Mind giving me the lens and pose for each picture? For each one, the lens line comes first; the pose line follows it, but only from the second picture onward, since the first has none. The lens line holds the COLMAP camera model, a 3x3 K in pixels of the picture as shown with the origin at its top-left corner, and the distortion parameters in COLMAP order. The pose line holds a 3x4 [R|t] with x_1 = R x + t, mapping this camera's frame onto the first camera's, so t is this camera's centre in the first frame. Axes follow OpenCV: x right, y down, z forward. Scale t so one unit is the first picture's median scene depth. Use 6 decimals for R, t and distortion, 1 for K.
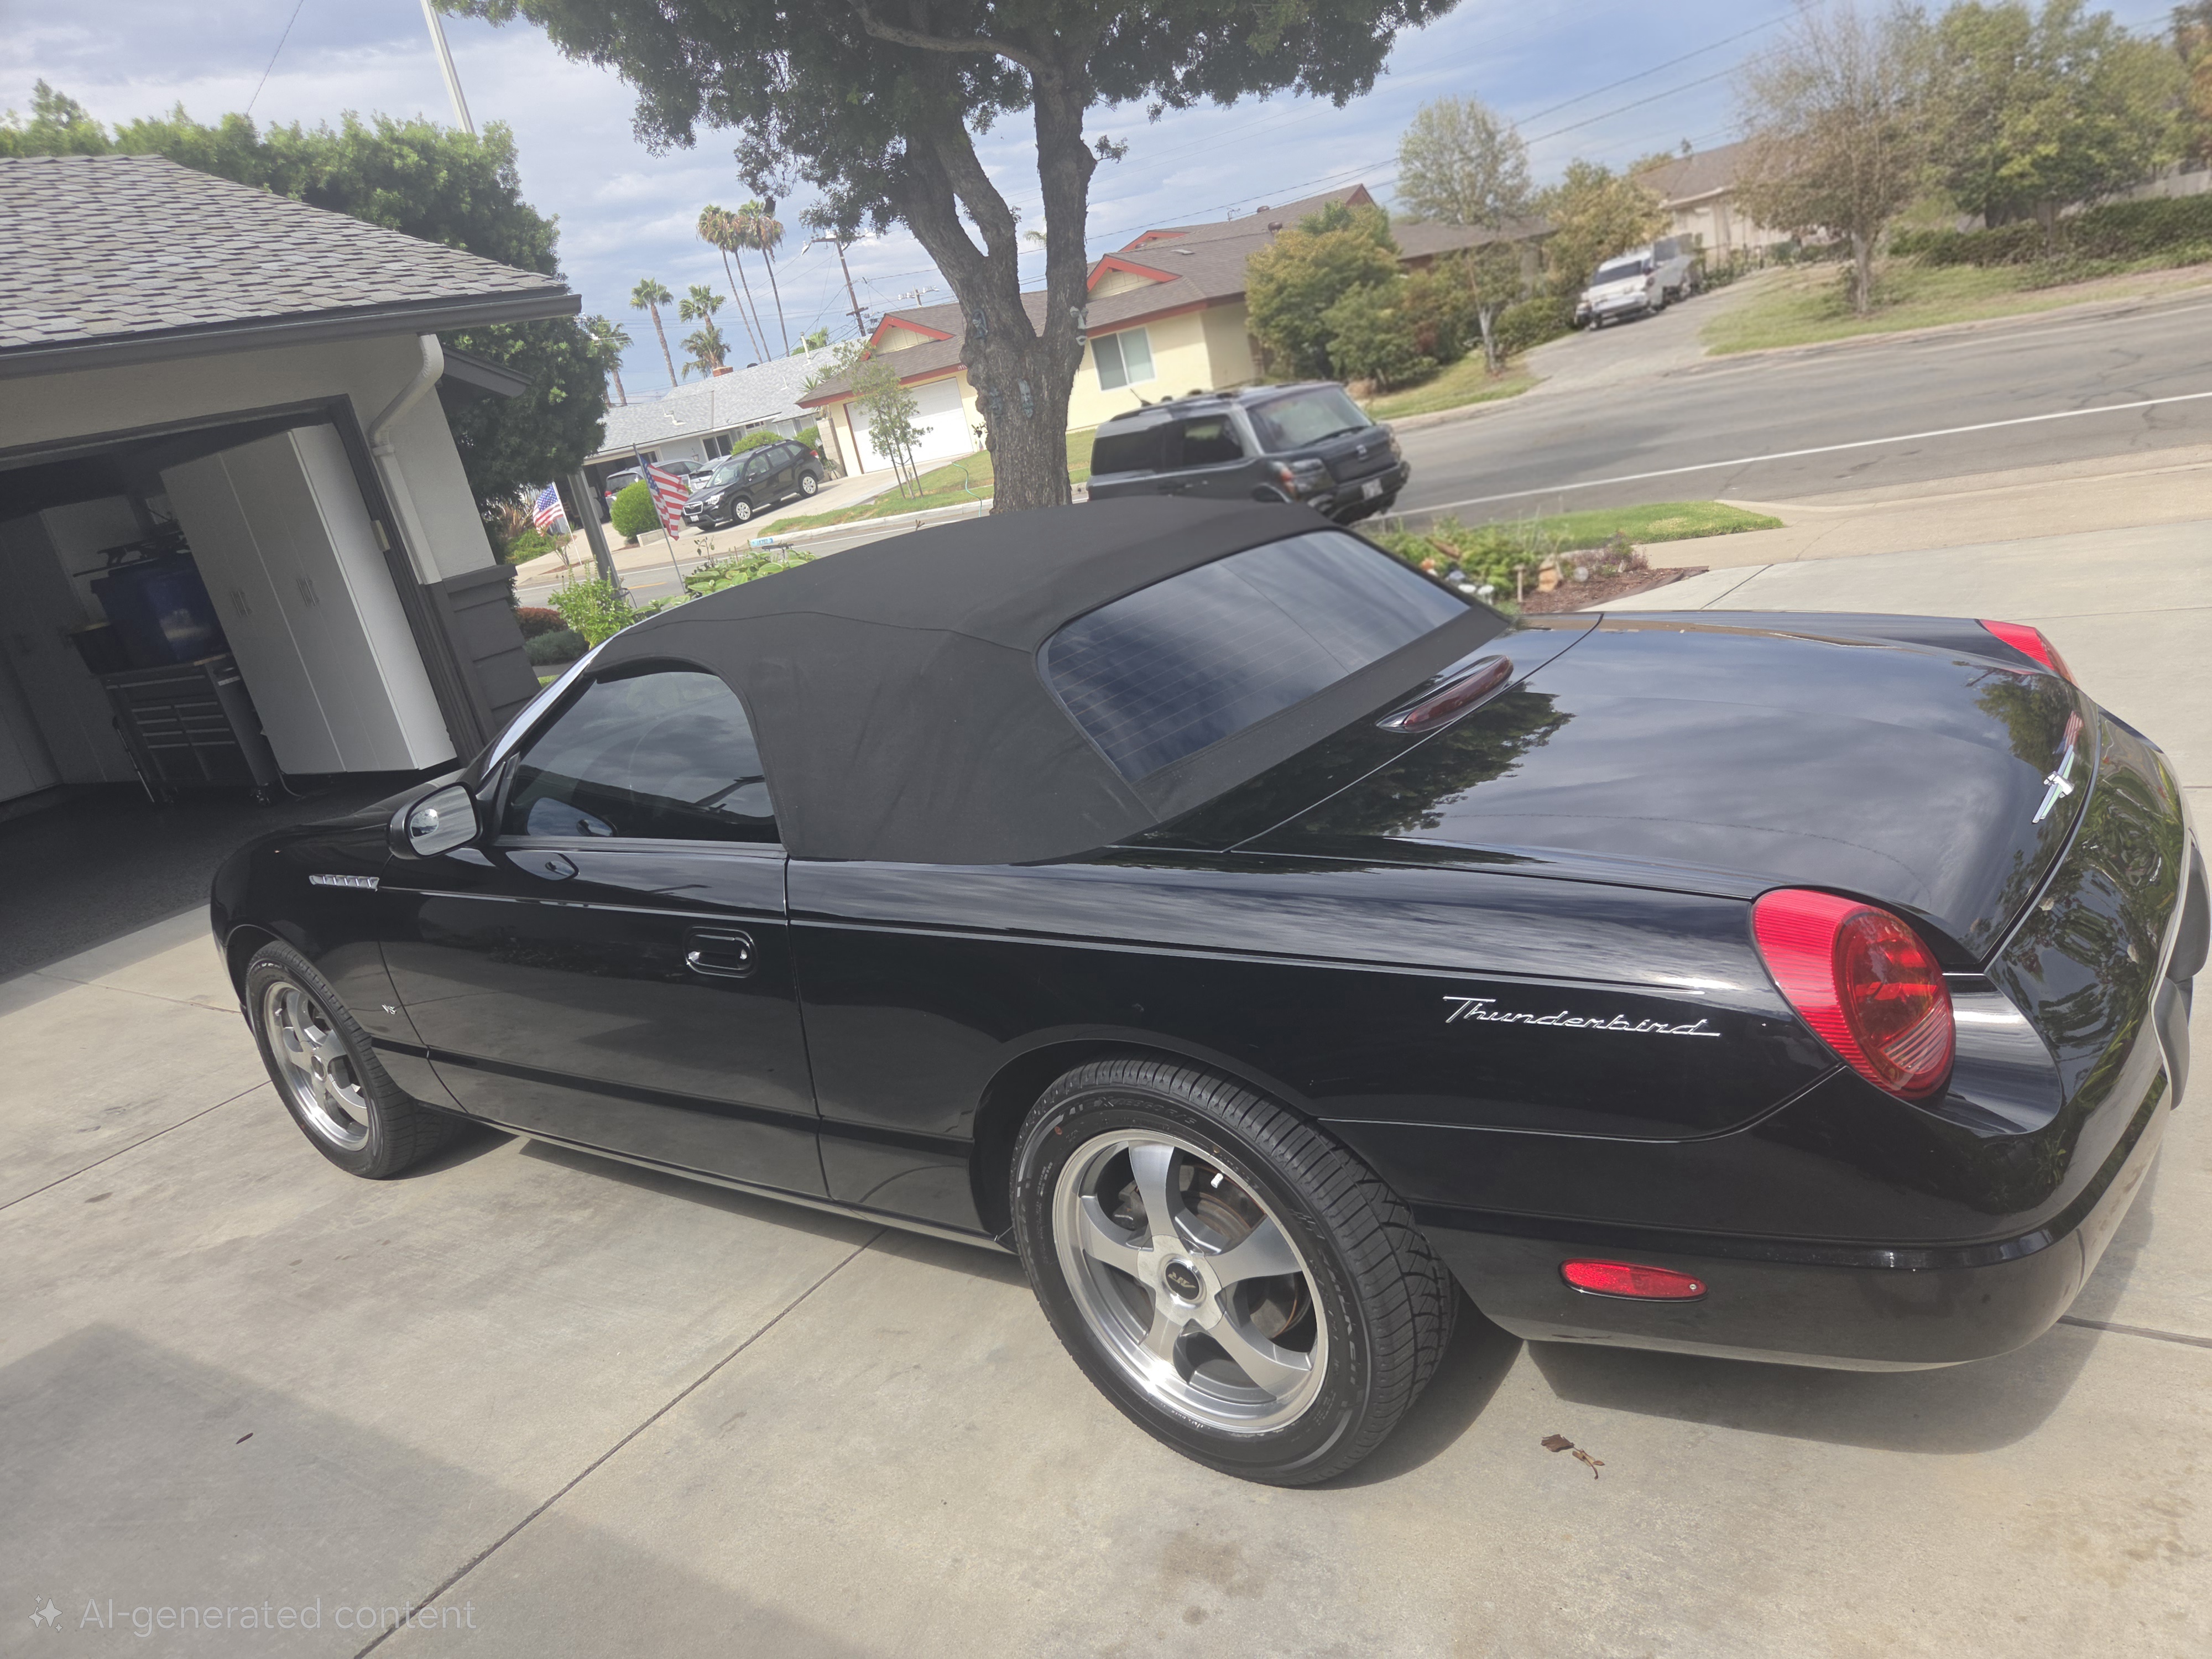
lens RADIAL K [[1467.1, 0, 1115.0], [0, 1467.1, 824.3], [0, 0, 1]] dist [0.065114, -0.045870]
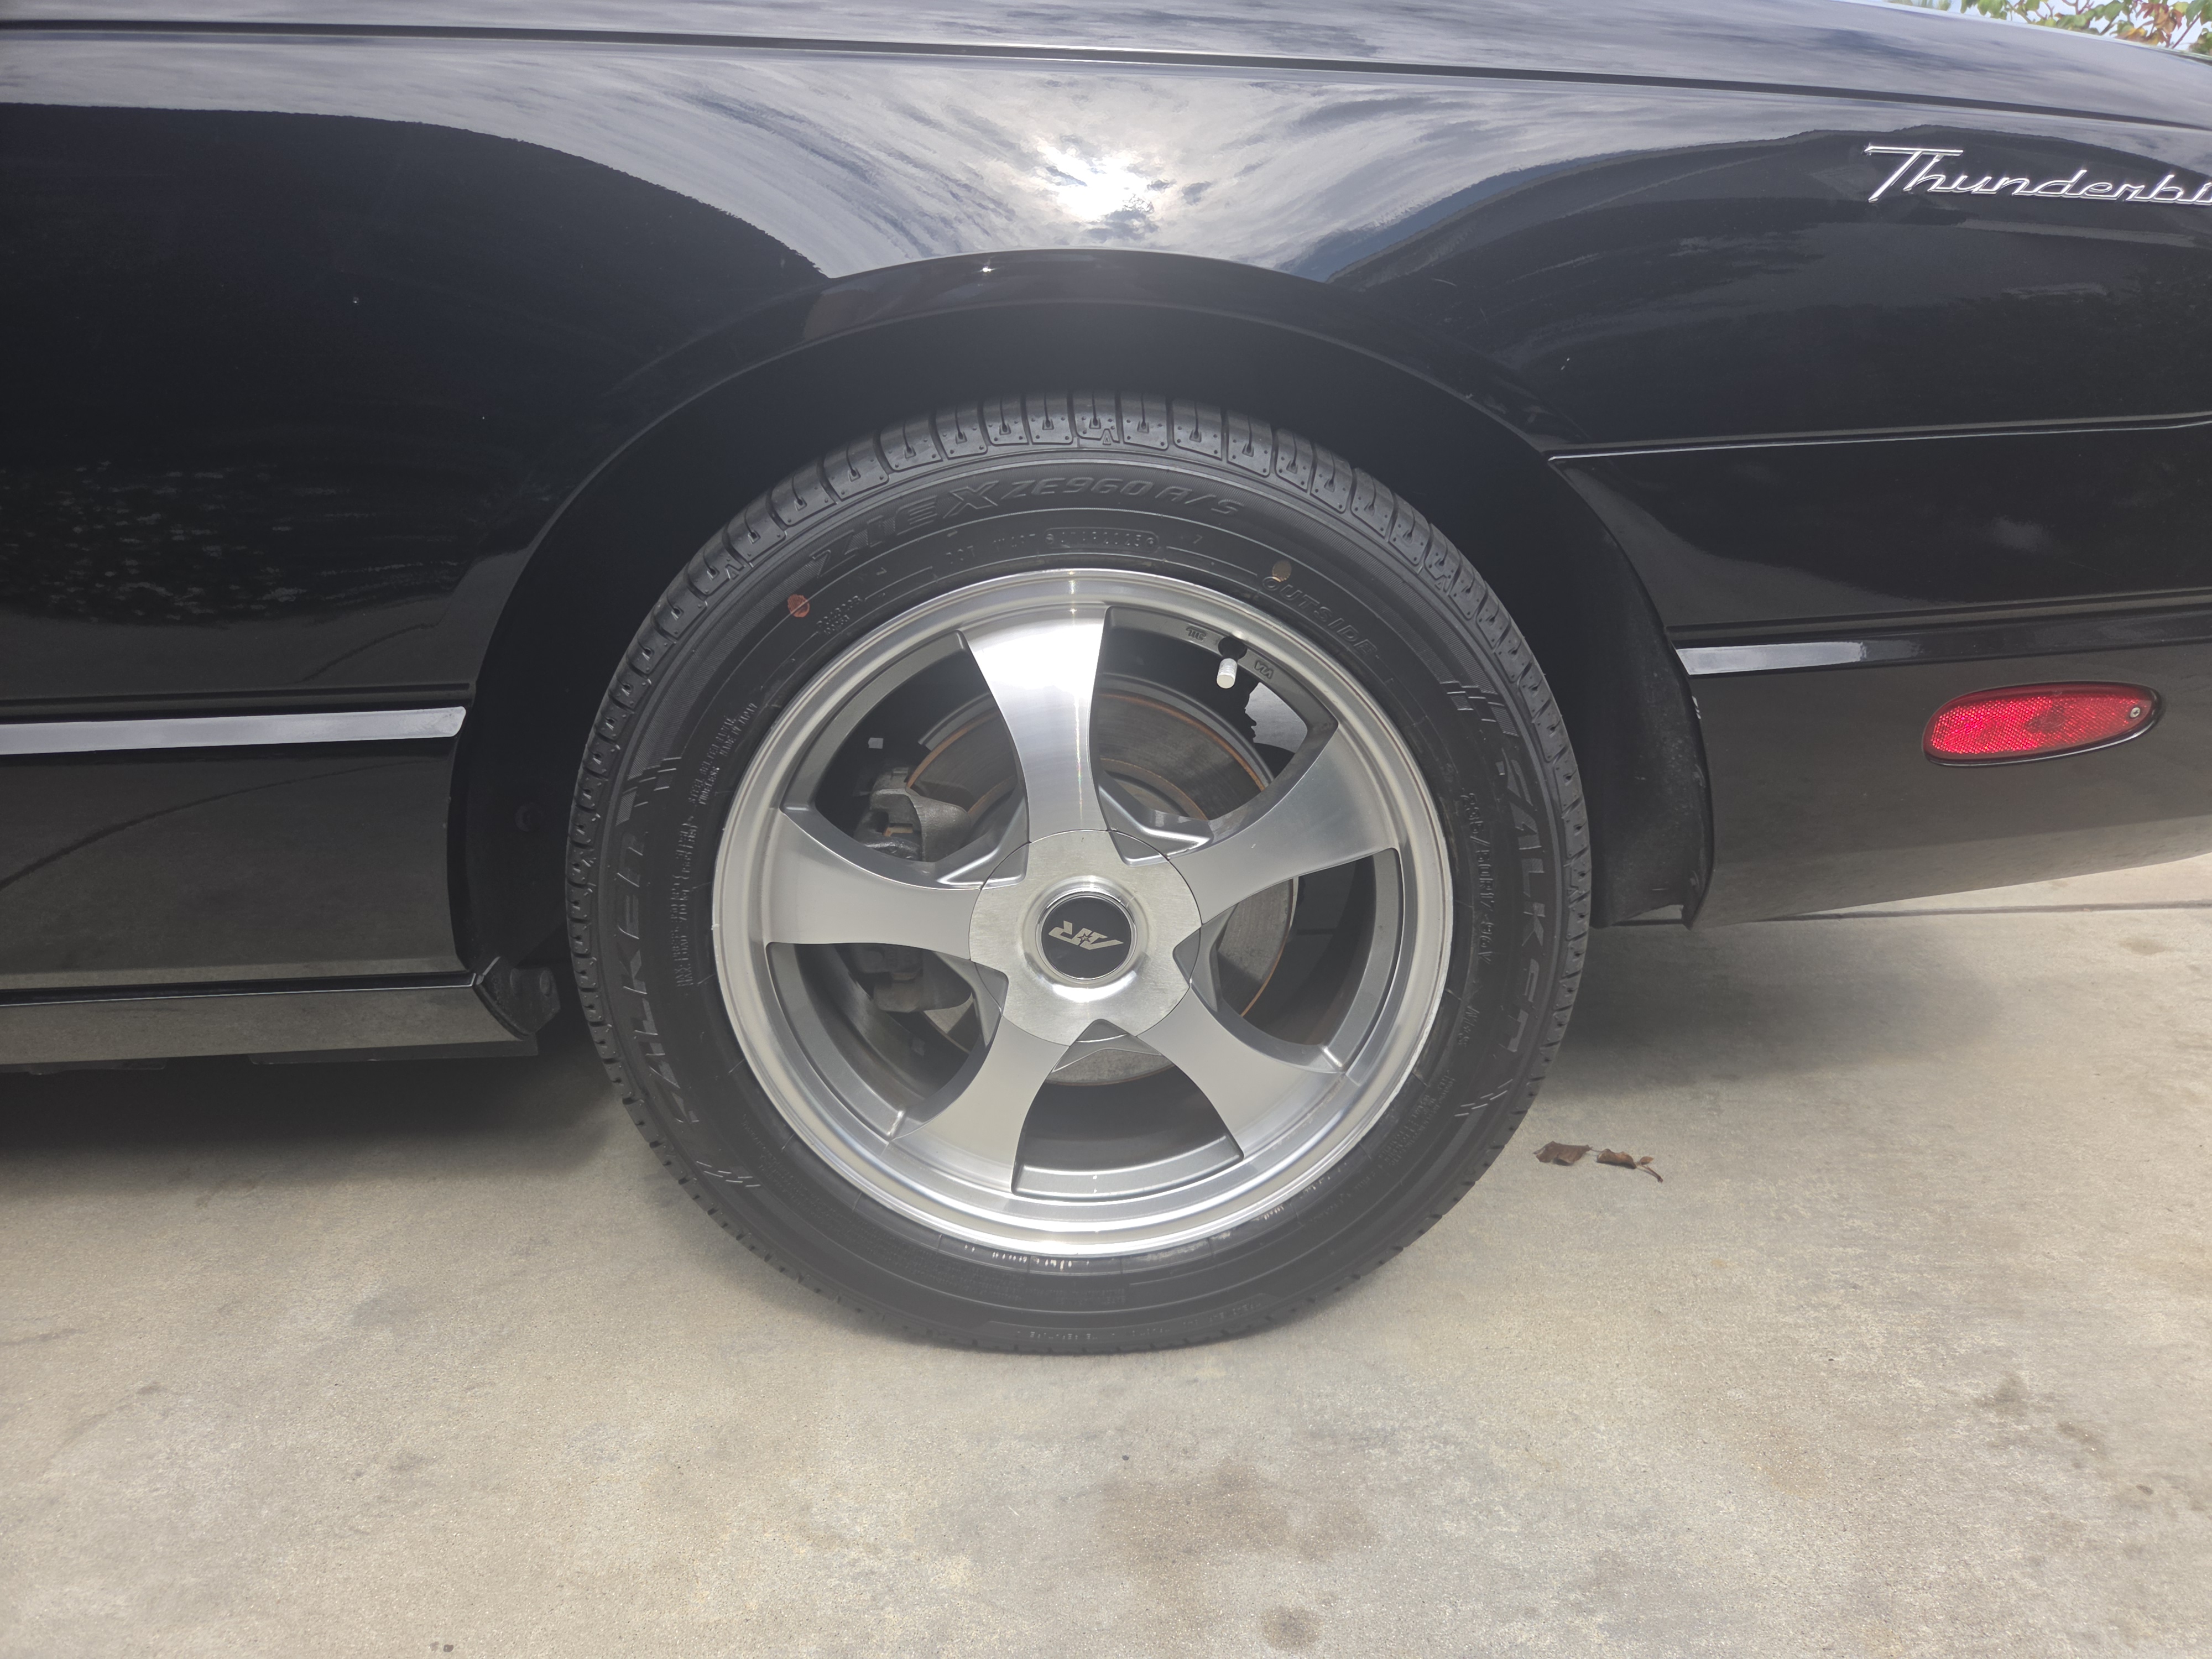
lens RADIAL K [[1467.1, 0, 1122.0], [0, 1467.1, 837.7], [0, 0, 1]] dist [0.065114, -0.045870]
pose [[0.757944, -0.021532, 0.651965, -0.255277], [0.026770, 0.999640, 0.001893, 0.296687], [-0.651771, 0.016018, 0.758247, 0.692286]]
